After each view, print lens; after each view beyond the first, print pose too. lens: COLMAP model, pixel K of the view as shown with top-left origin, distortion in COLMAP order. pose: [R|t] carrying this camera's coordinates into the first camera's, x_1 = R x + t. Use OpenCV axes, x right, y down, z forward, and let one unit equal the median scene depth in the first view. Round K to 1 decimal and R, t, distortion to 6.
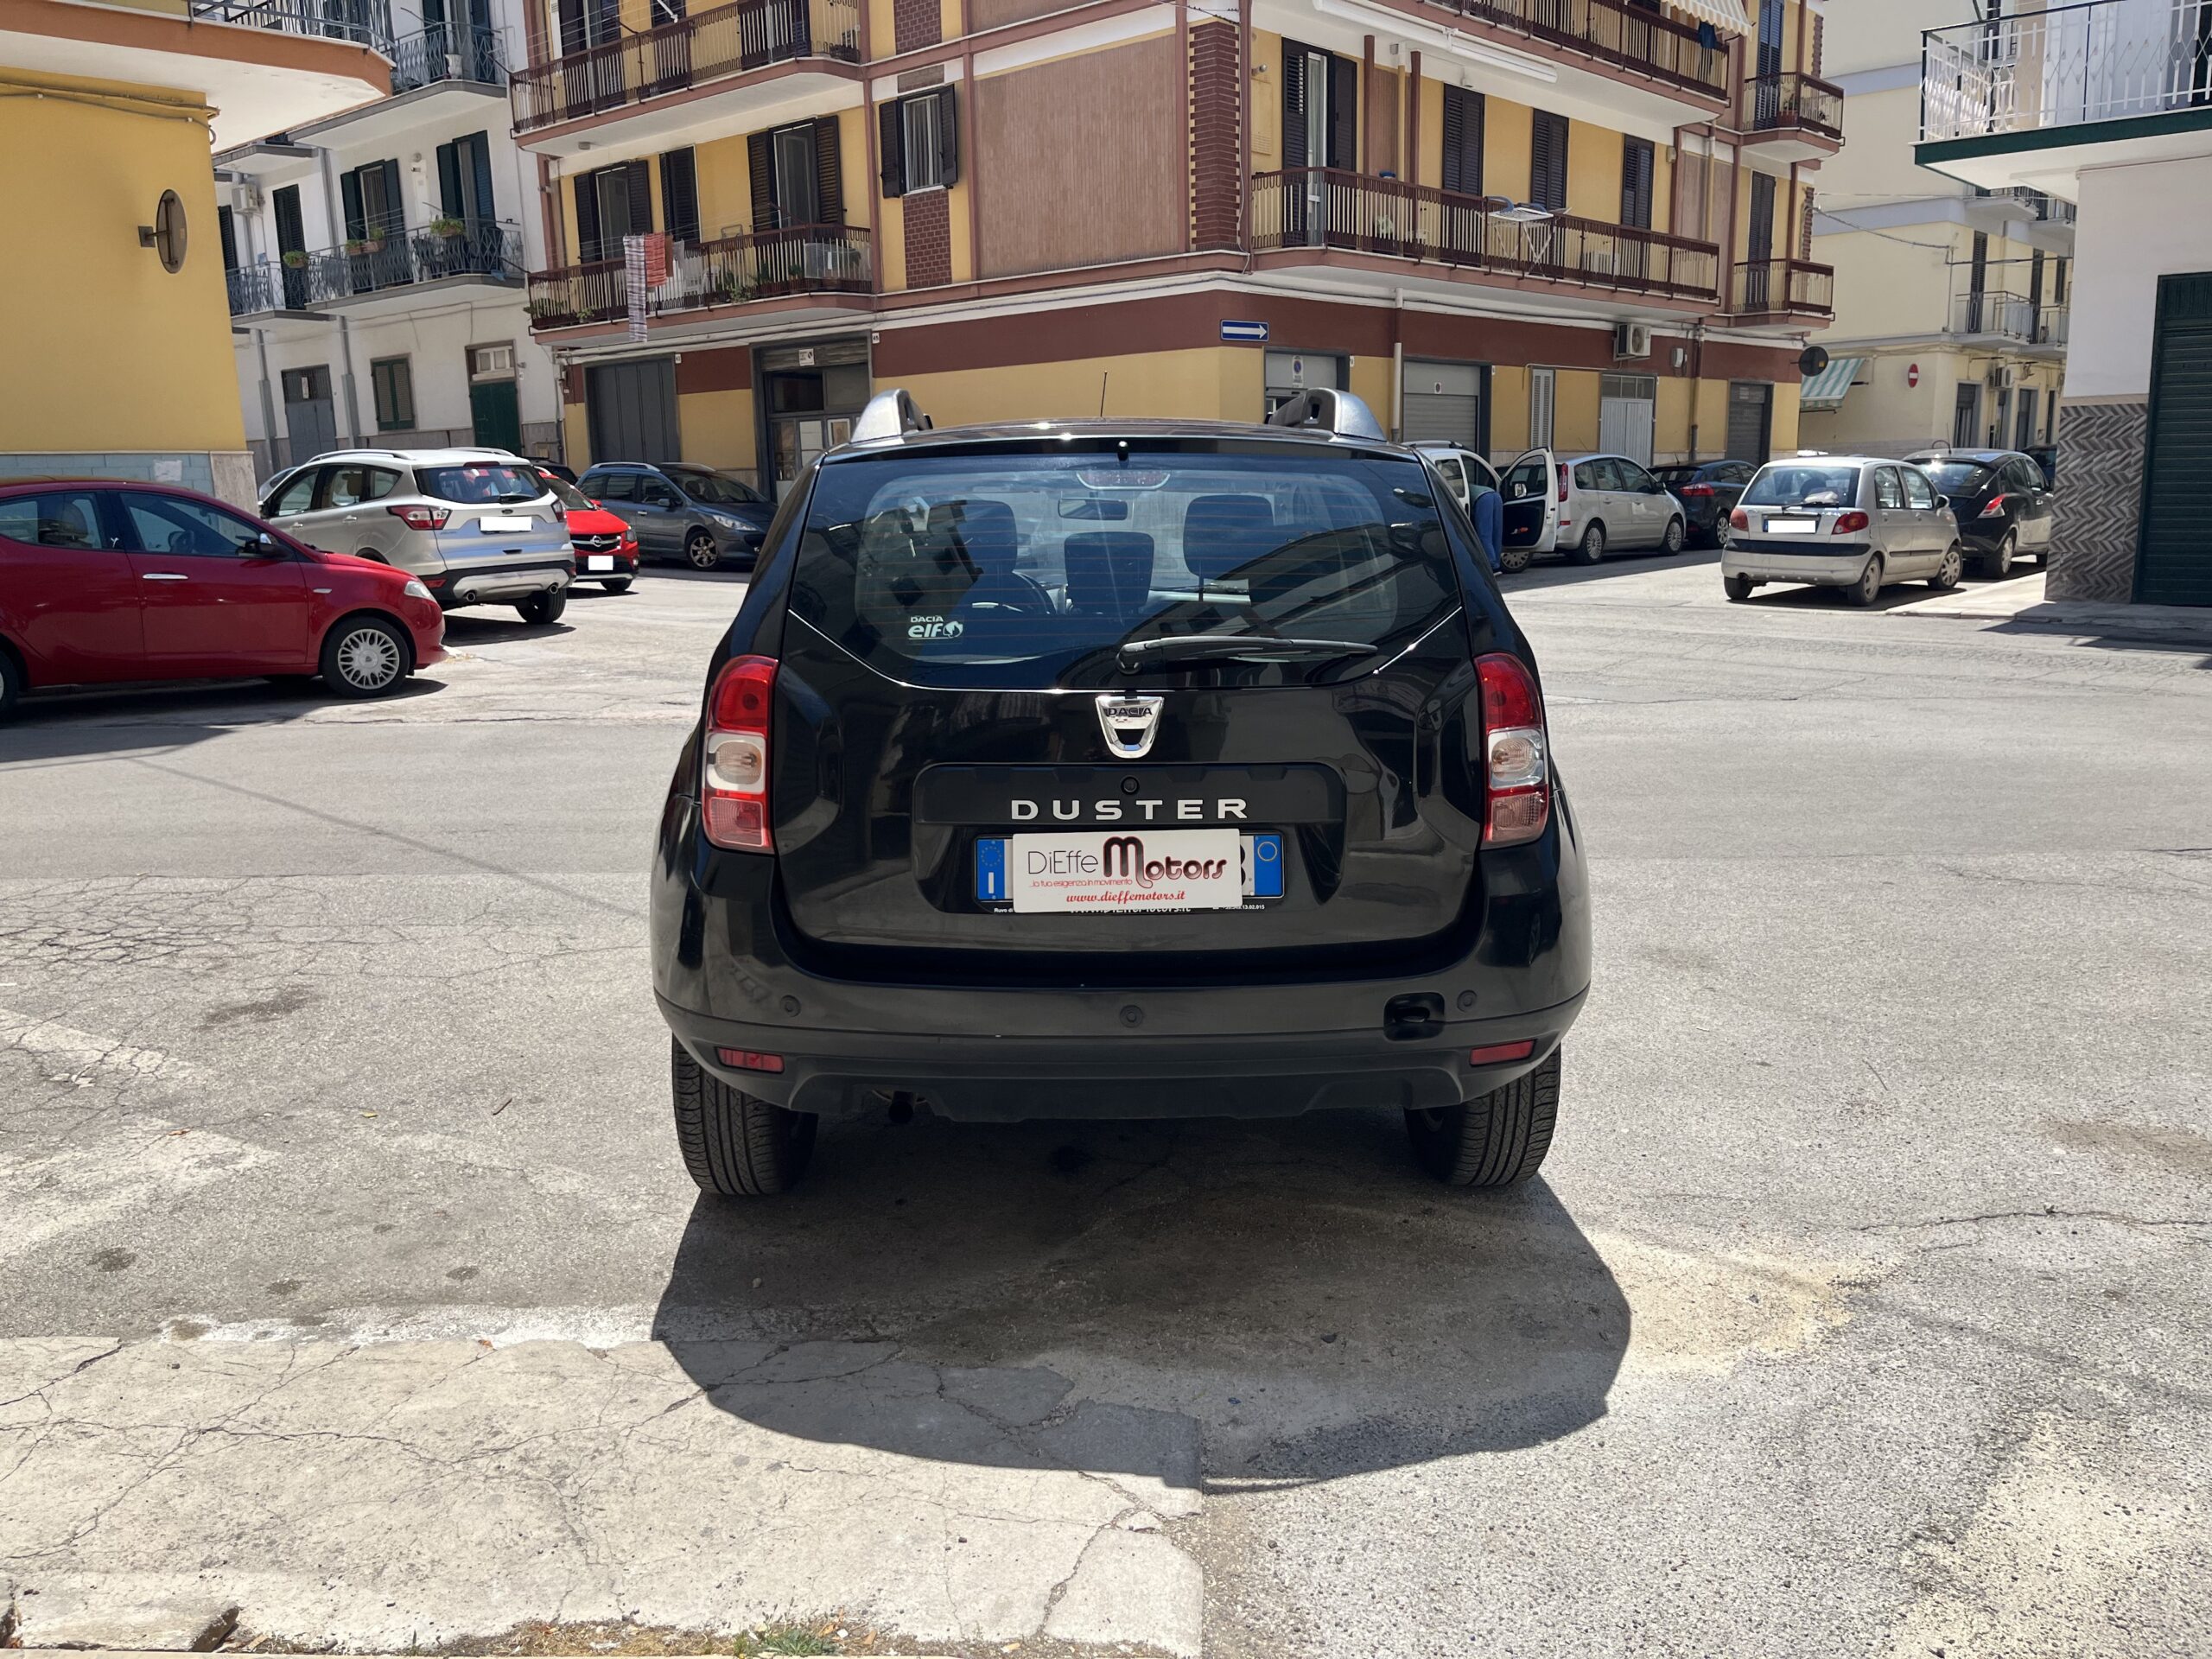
lens RADIAL K [[1691.1, 0, 1099.5], [0, 1691.1, 819.1], [0, 0, 1]] dist [0.069052, -0.097962]
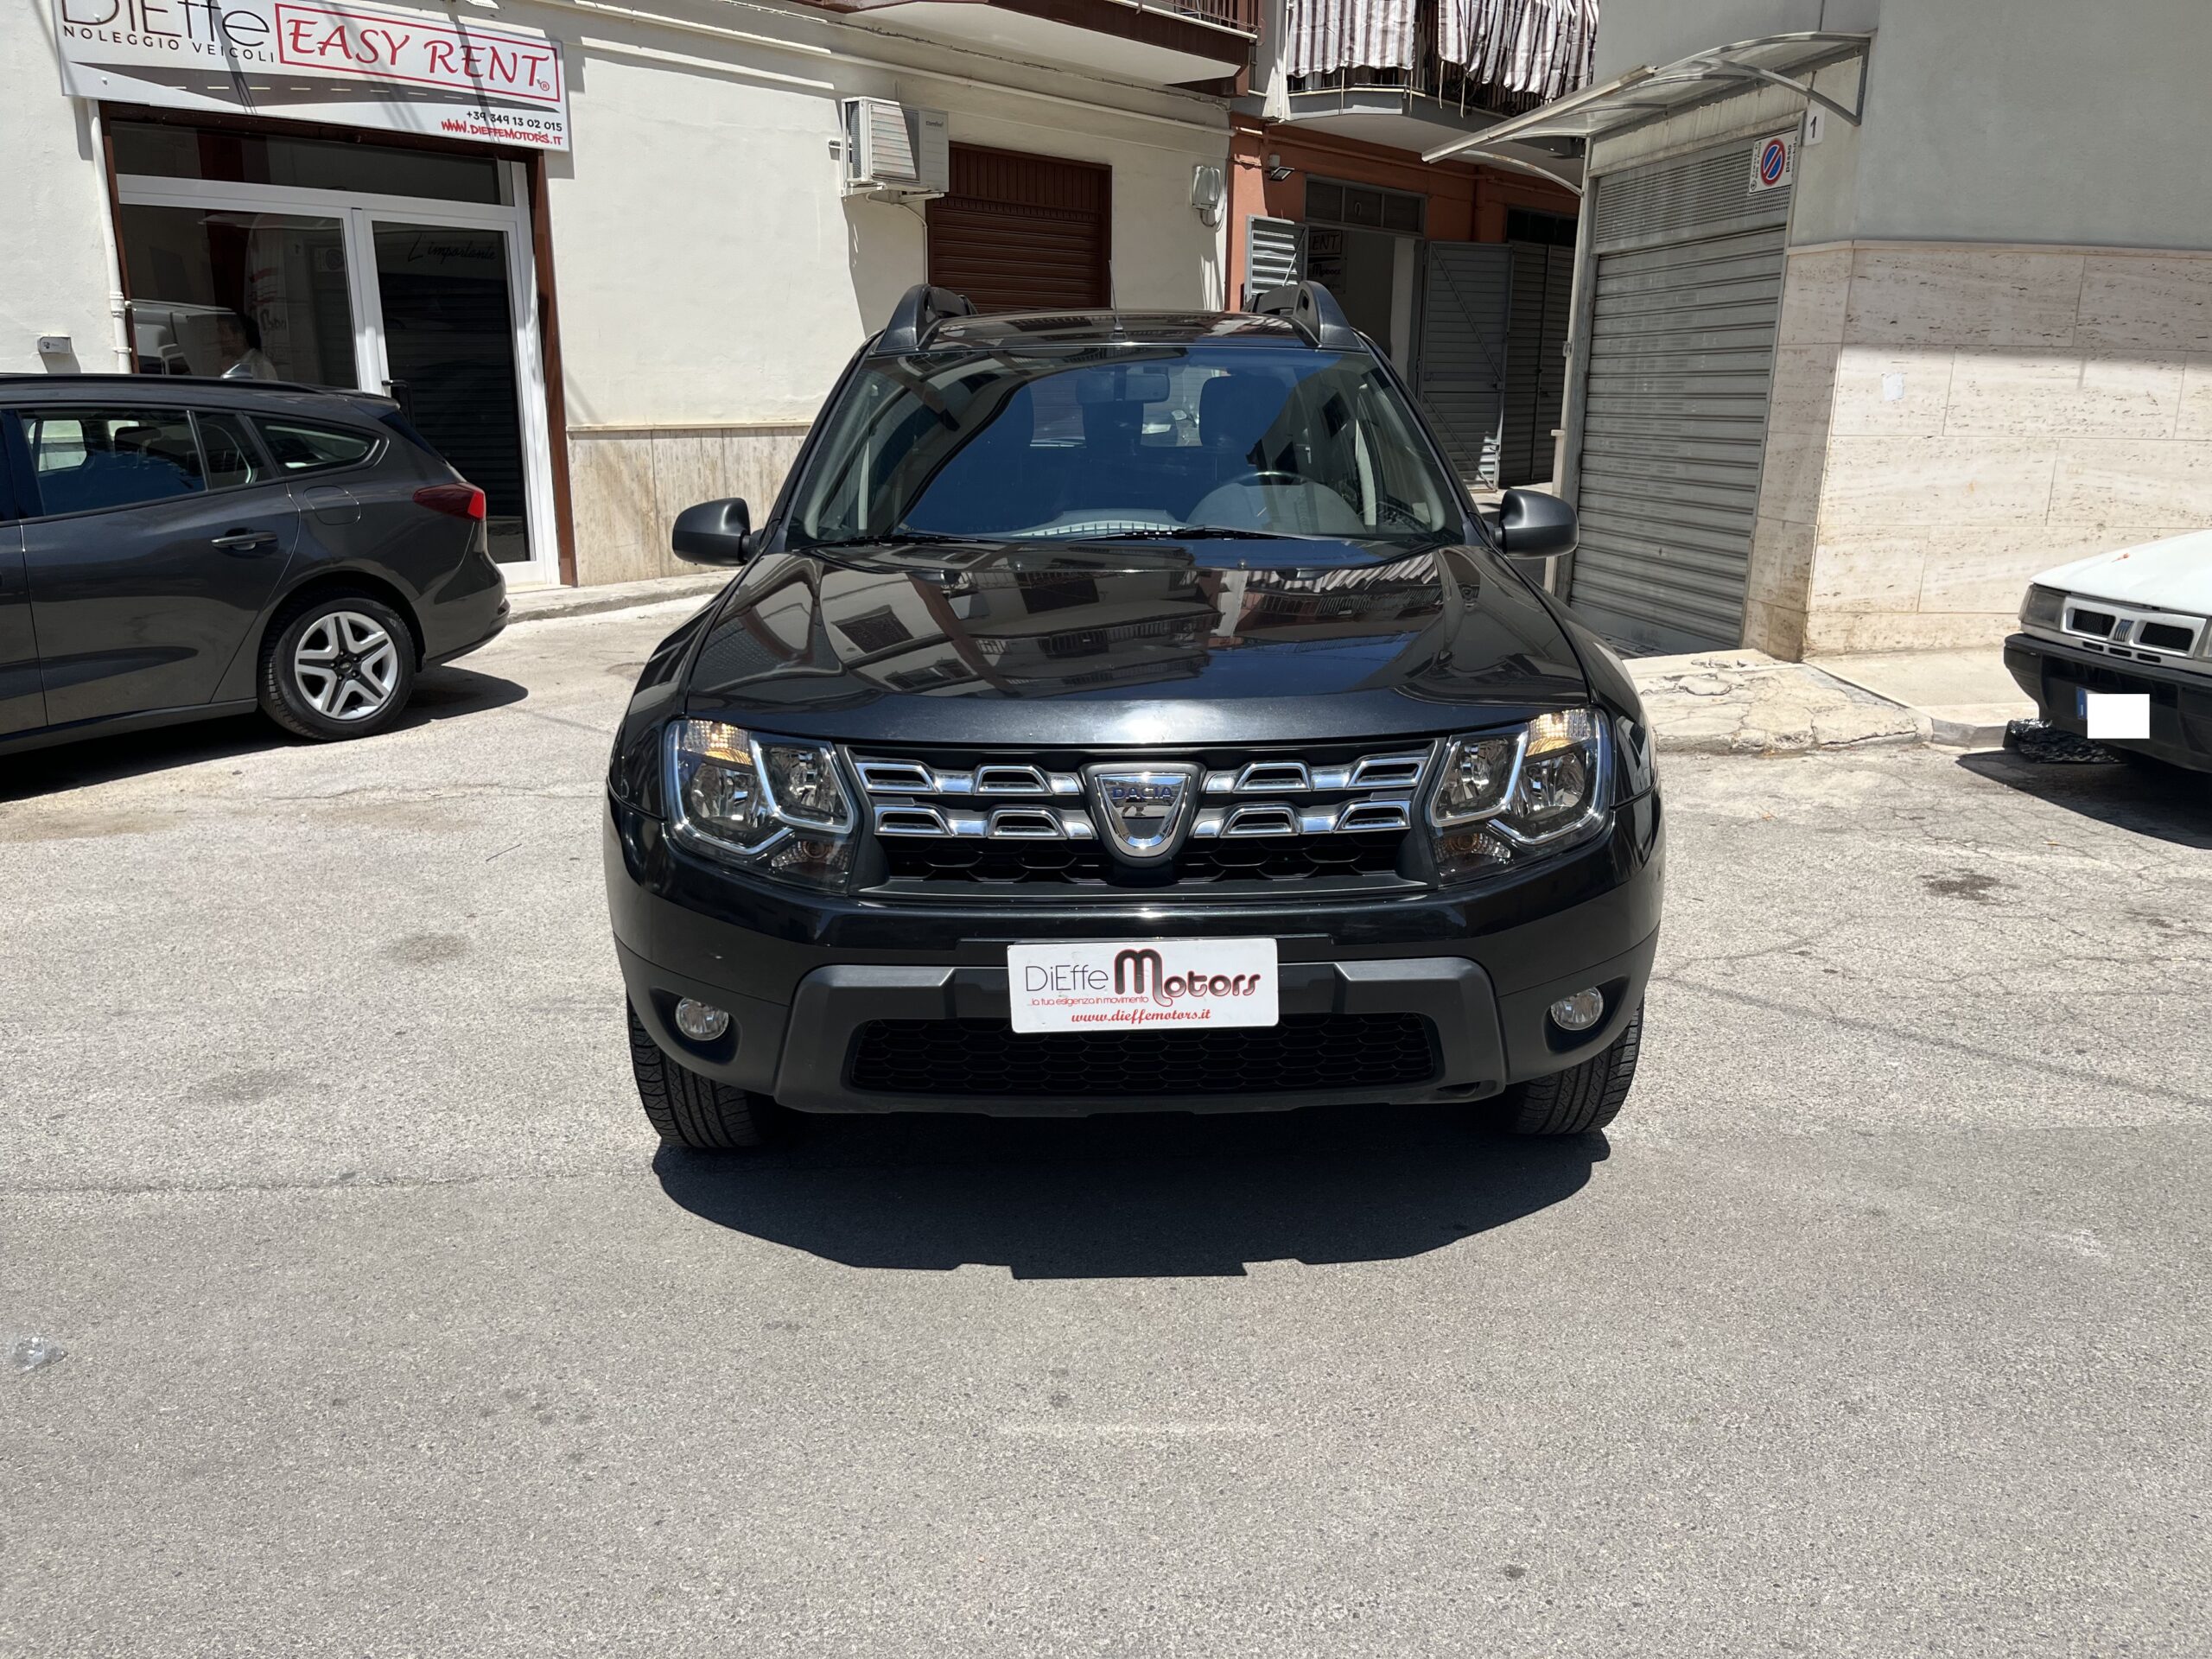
lens RADIAL K [[1692.3, 0, 1106.0], [0, 1692.3, 829.5], [0, 0, 1]] dist [0.078071, -0.120097]
pose [[-0.999844, 0.009002, 0.015167, -0.000884], [0.014749, 0.898292, 0.439152, -0.069327], [-0.009671, 0.439307, -0.898285, 0.359471]]
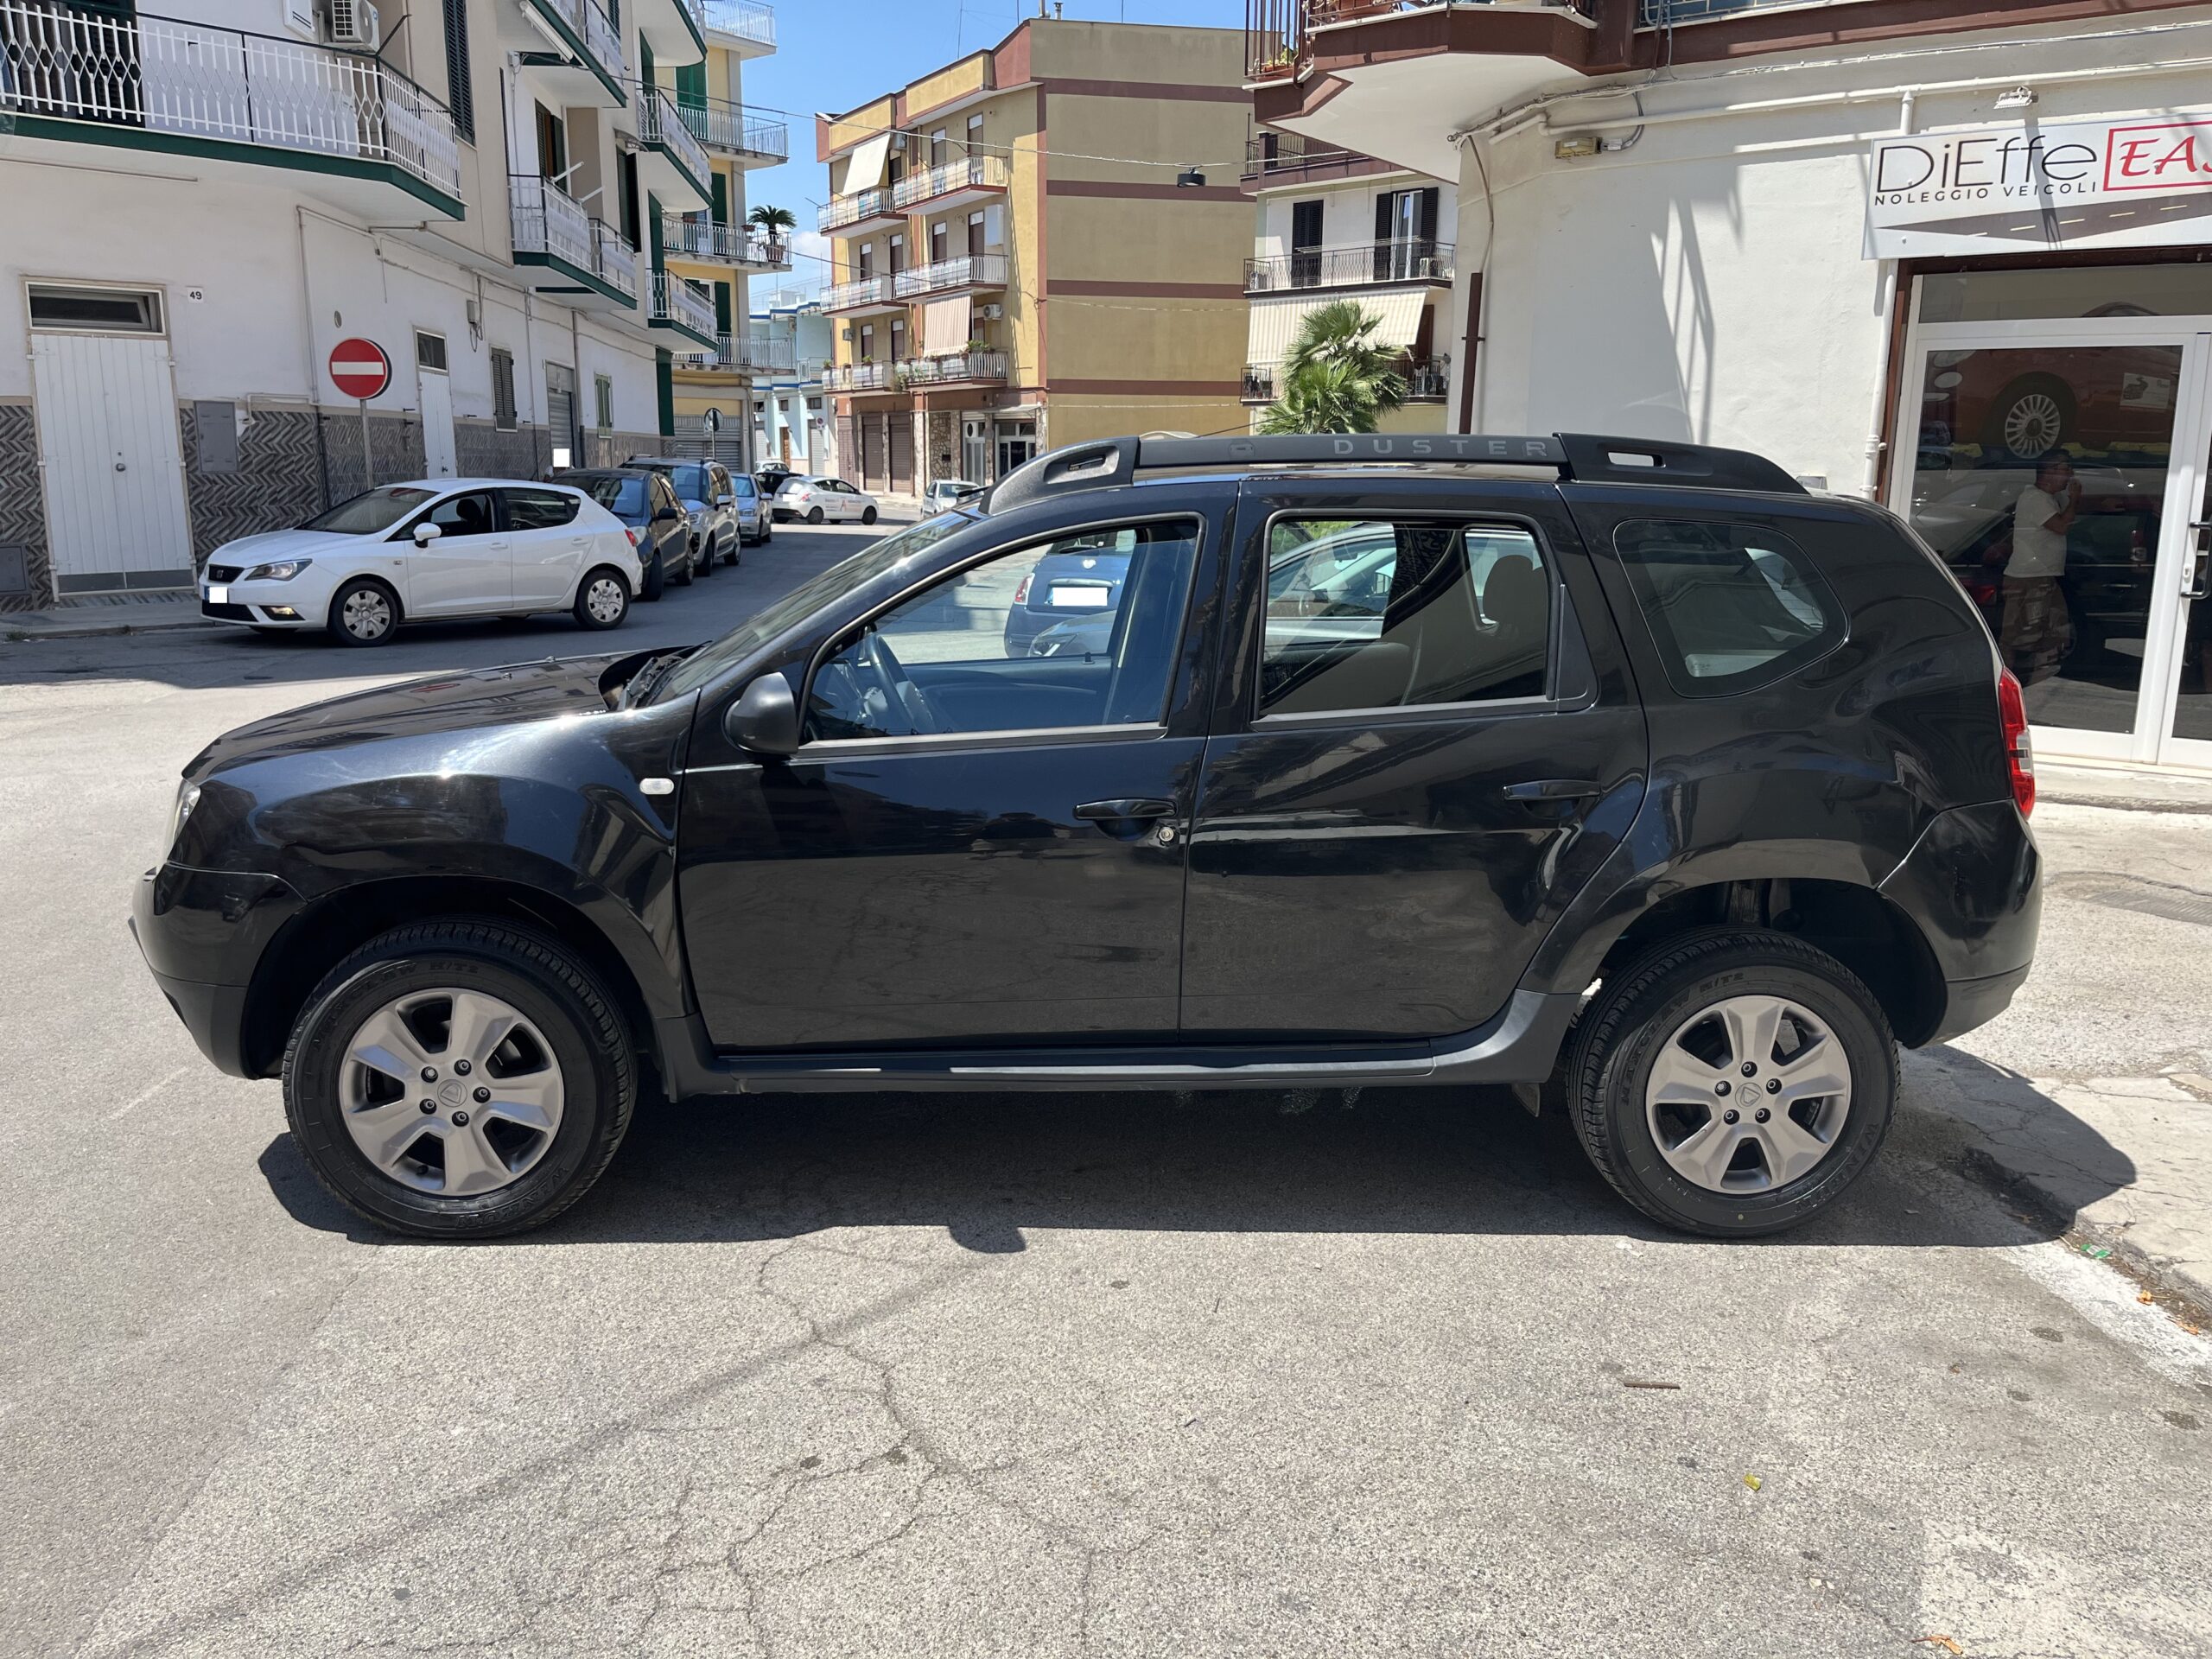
lens RADIAL K [[1667.9, 0, 1079.8], [0, 1667.9, 816.5], [0, 0, 1]] dist [0.097107, -0.137347]
pose [[-0.035034, -0.184268, 0.982252, -0.163864], [0.184372, 0.964793, 0.187568, -0.040109], [-0.982232, 0.187671, 0.000173, 0.194410]]
